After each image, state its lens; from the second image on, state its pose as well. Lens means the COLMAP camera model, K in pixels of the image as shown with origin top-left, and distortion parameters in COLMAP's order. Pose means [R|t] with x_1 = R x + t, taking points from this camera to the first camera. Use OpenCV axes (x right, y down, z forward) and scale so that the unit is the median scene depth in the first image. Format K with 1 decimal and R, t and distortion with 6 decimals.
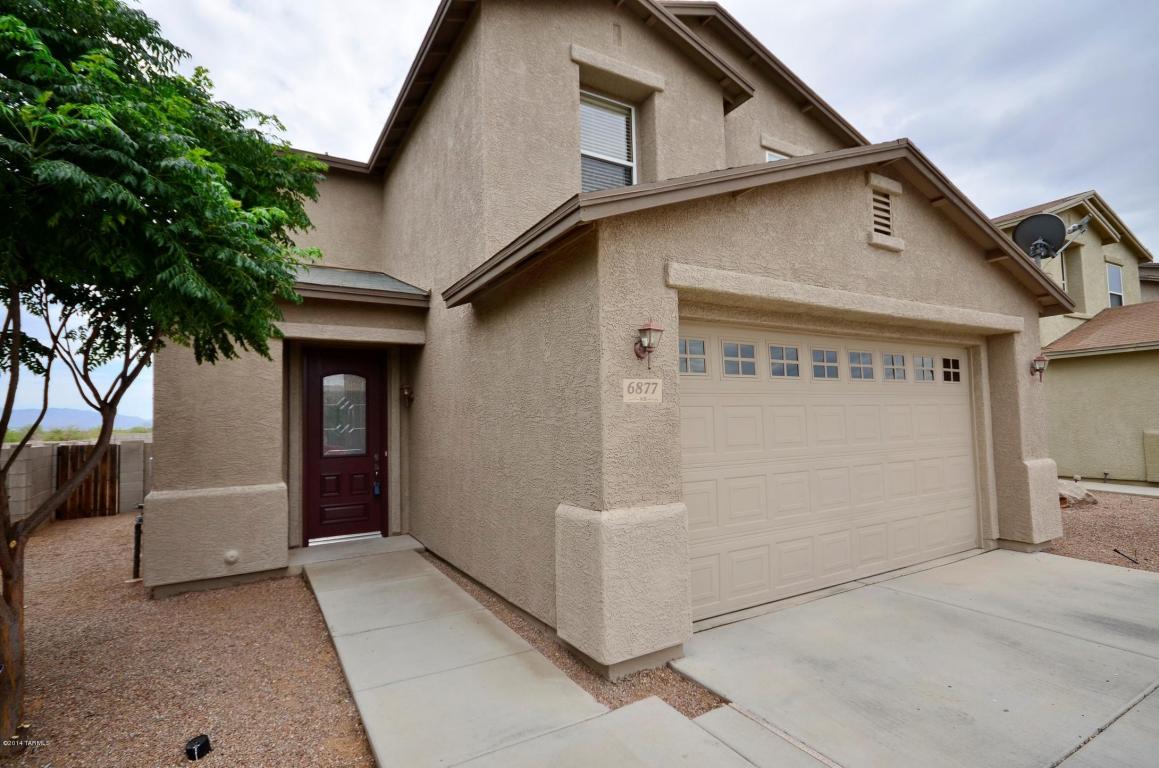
lens RADIAL K [[563.2, 0, 579.0], [0, 563.2, 386.0], [0, 0, 1]] dist [0.005660, -0.001021]
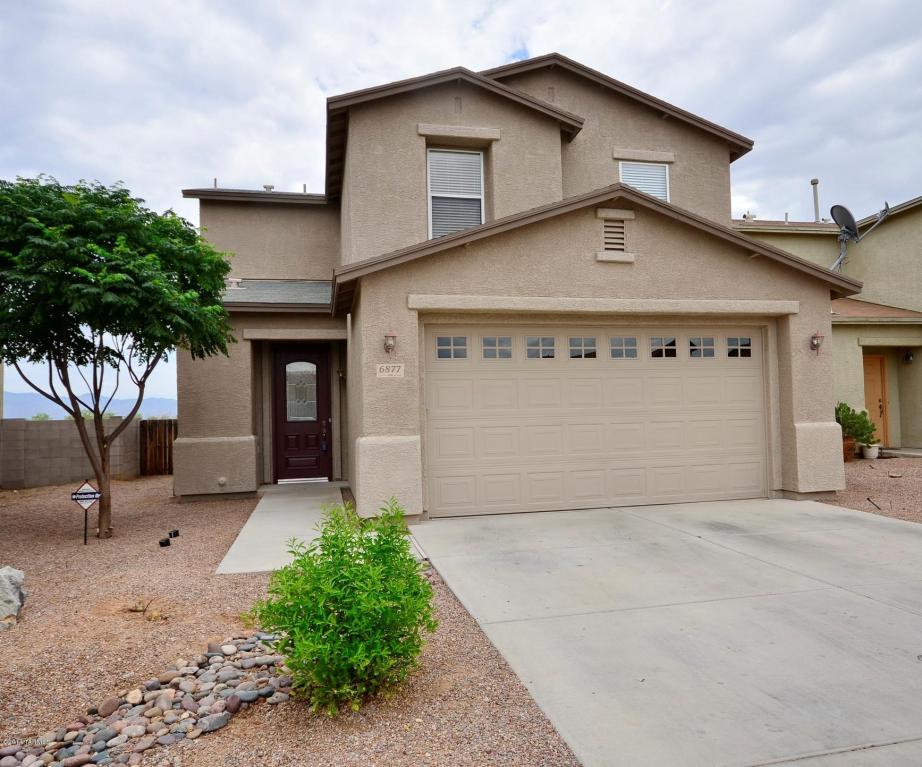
lens RADIAL K [[635.1, 0, 461.0], [0, 635.1, 383.6], [0, 0, 1]] dist [0.004072, 0.003730]
pose [[0.958339, -0.013754, -0.285303, 0.514887], [0.021097, 0.999520, 0.022680, 0.005014], [0.284855, -0.027754, 0.958169, -0.482601]]
